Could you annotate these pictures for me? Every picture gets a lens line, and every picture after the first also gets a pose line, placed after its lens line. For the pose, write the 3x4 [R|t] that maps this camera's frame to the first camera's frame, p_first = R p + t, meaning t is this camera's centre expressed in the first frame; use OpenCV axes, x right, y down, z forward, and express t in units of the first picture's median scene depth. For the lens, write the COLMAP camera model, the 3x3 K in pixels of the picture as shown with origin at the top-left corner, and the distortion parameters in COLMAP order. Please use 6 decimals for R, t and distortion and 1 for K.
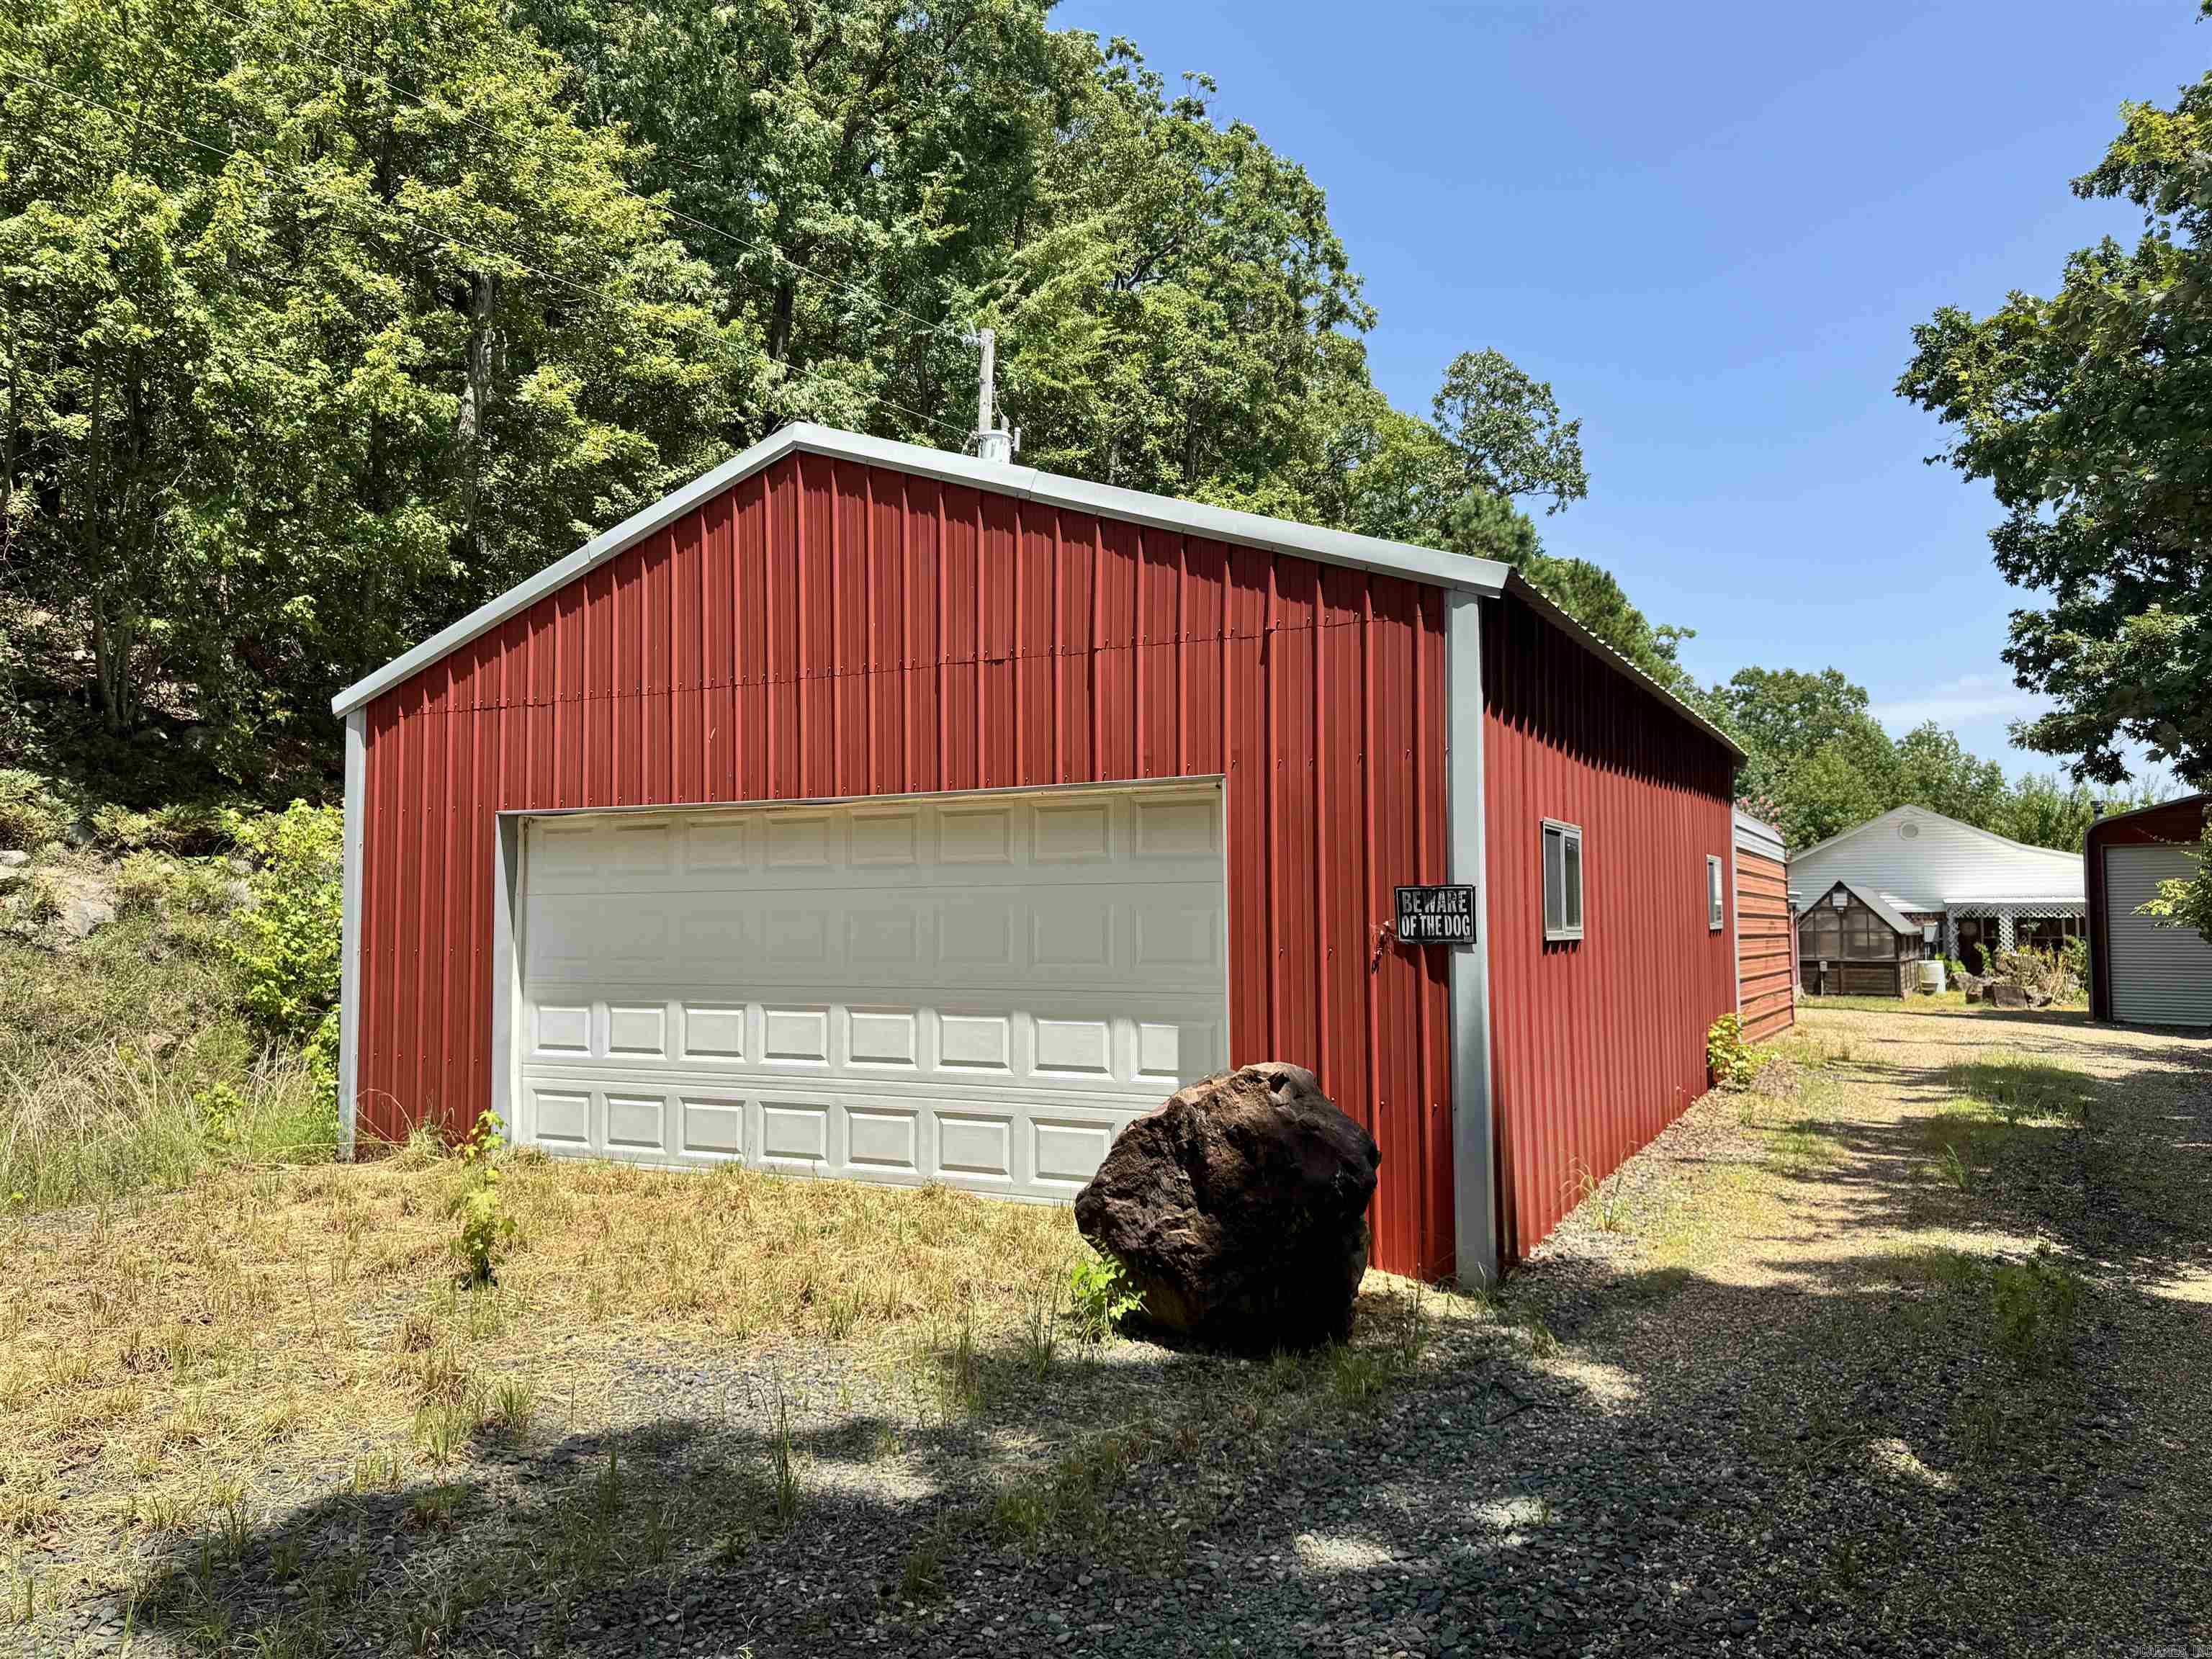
lens RADIAL K [[1523.9, 0, 1108.3], [0, 1523.9, 846.5], [0, 0, 1]] dist [0.118804, -0.171785]
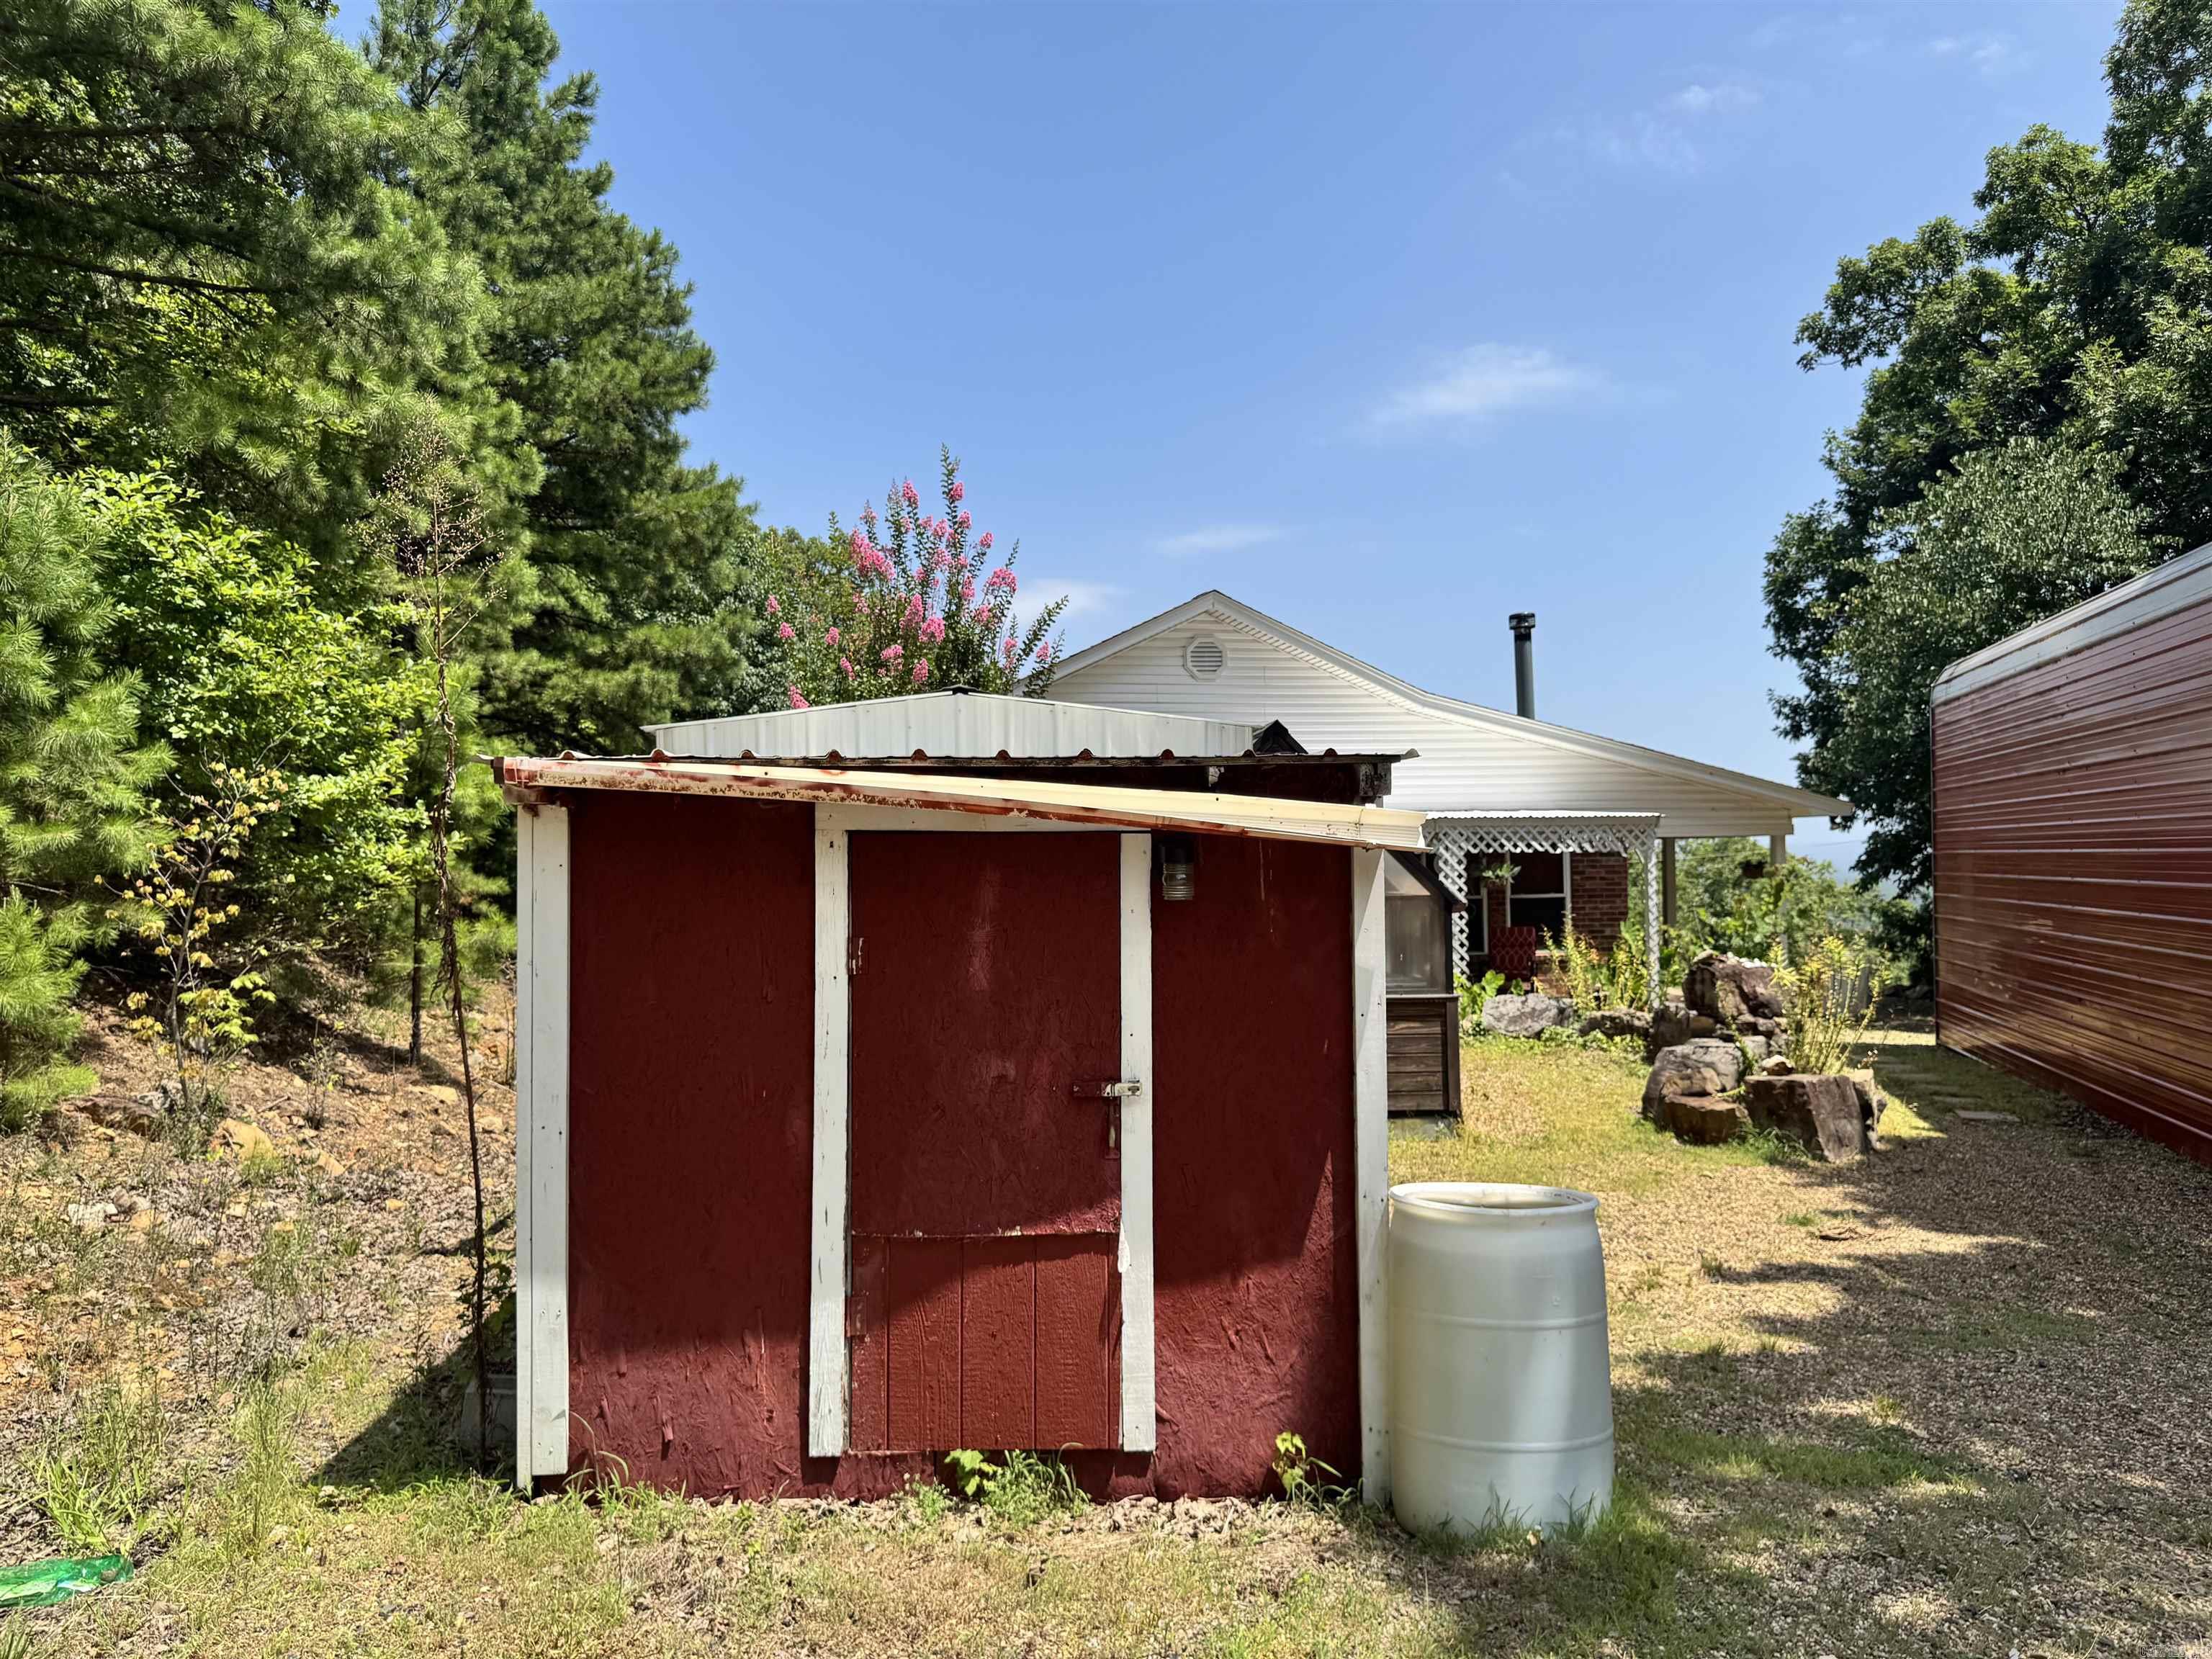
lens RADIAL K [[1523.9, 0, 1108.3], [0, 1523.9, 846.5], [0, 0, 1]] dist [0.118804, -0.171785]
pose [[0.792691, 0.006437, 0.609590, 0.275737], [-0.023484, 0.999524, 0.019983, 0.041118], [-0.609171, -0.030156, 0.792465, 0.791040]]
